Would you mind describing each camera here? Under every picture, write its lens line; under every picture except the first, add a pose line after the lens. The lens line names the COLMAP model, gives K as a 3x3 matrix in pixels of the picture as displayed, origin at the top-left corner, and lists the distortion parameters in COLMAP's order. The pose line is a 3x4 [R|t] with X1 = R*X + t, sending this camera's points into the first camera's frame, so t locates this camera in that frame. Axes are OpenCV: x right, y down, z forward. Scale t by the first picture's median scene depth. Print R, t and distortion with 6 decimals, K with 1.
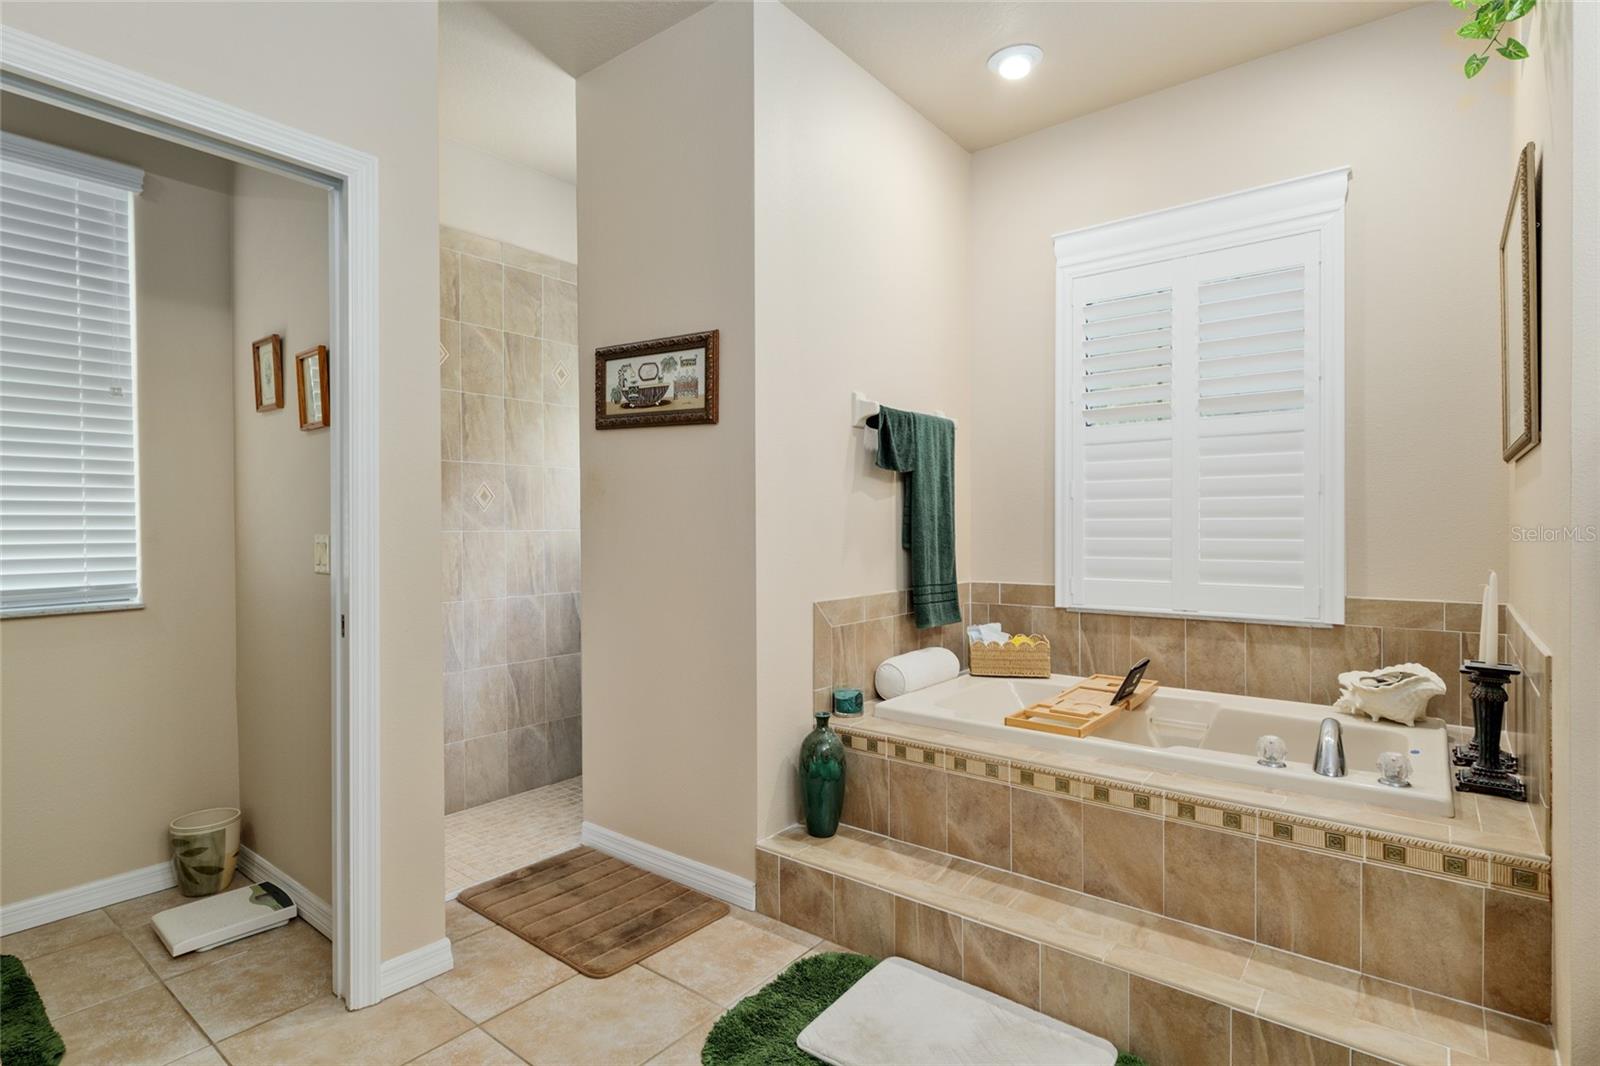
lens RADIAL K [[788.3, 0, 797.2], [0, 788.3, 531.5], [0, 0, 1]] dist [-0.002445, -0.000644]
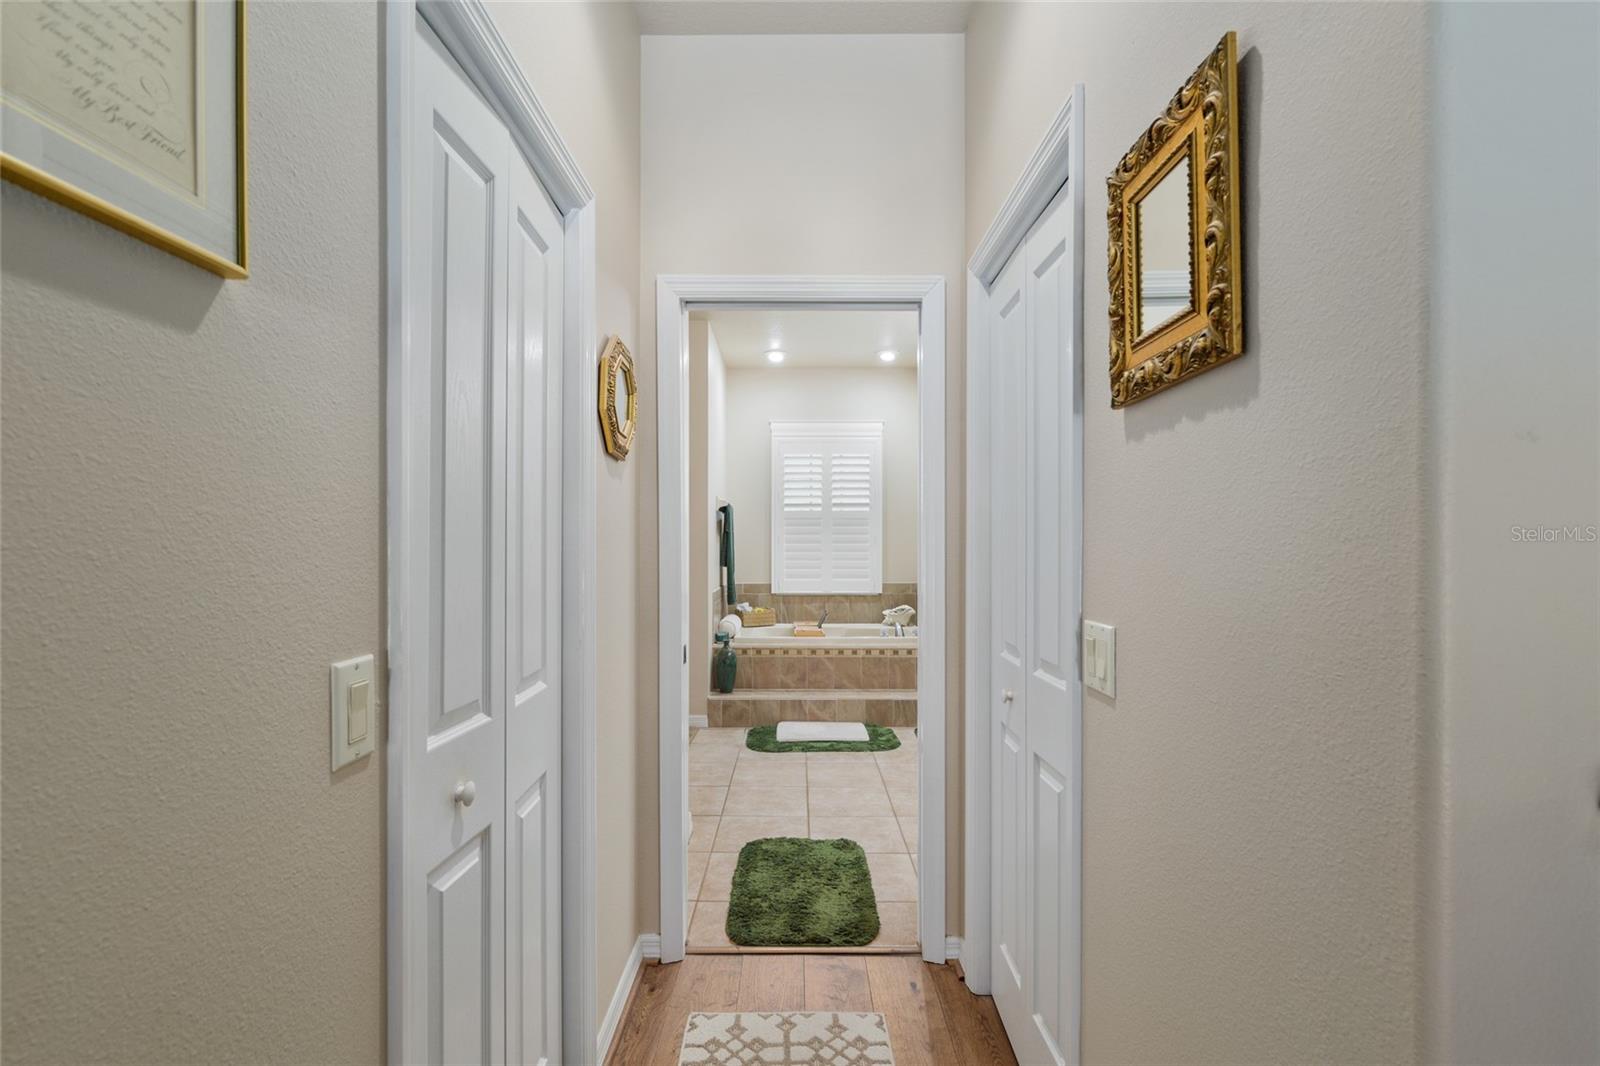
lens RADIAL K [[717.7, 0, 795.4], [0, 717.7, 544.3], [0, 0, 1]] dist [-0.007505, -0.000508]
pose [[0.783490, 0.002462, 0.621399, -1.138135], [0.002855, 0.999967, -0.007562, -0.031483], [-0.621398, 0.007698, 0.783457, -0.781863]]
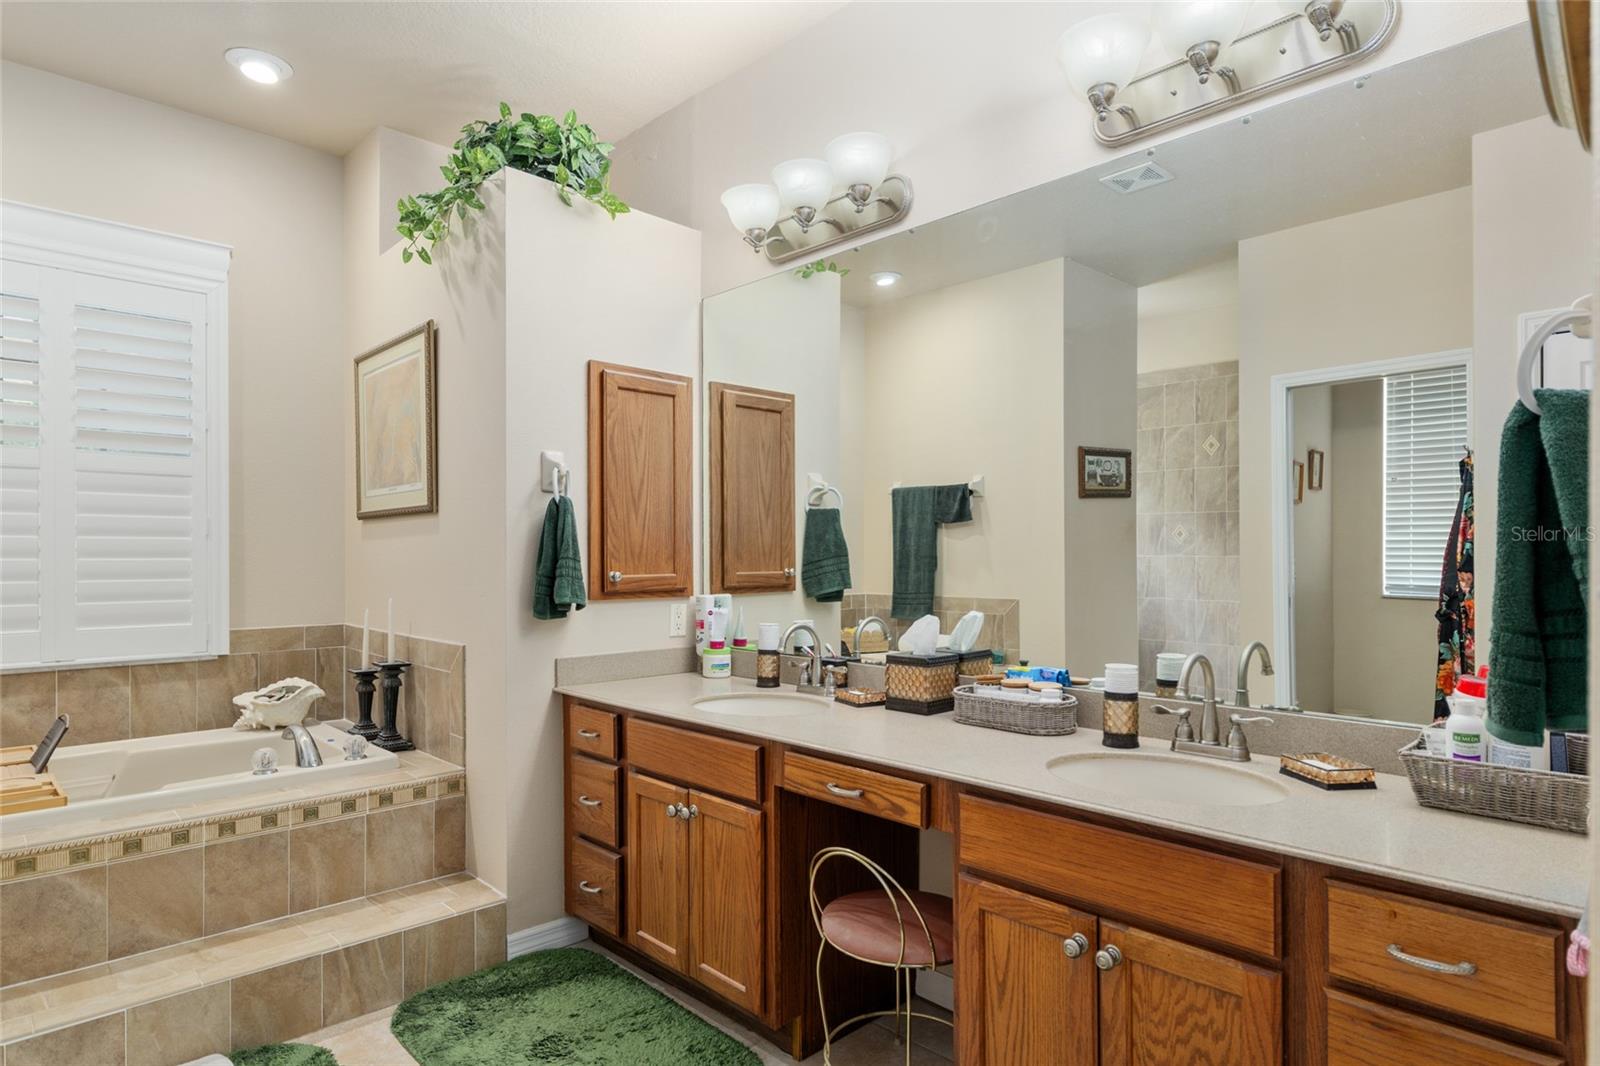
lens RADIAL K [[877.3, 0, 807.4], [0, 877.3, 558.1], [0, 0, 1]] dist [-0.006342, -0.001131]
pose [[0.117274, 0.001051, 0.993099, -0.486951], [0.009087, 0.999956, -0.002132, -0.008650], [-0.993058, 0.009274, 0.117259, 0.042783]]
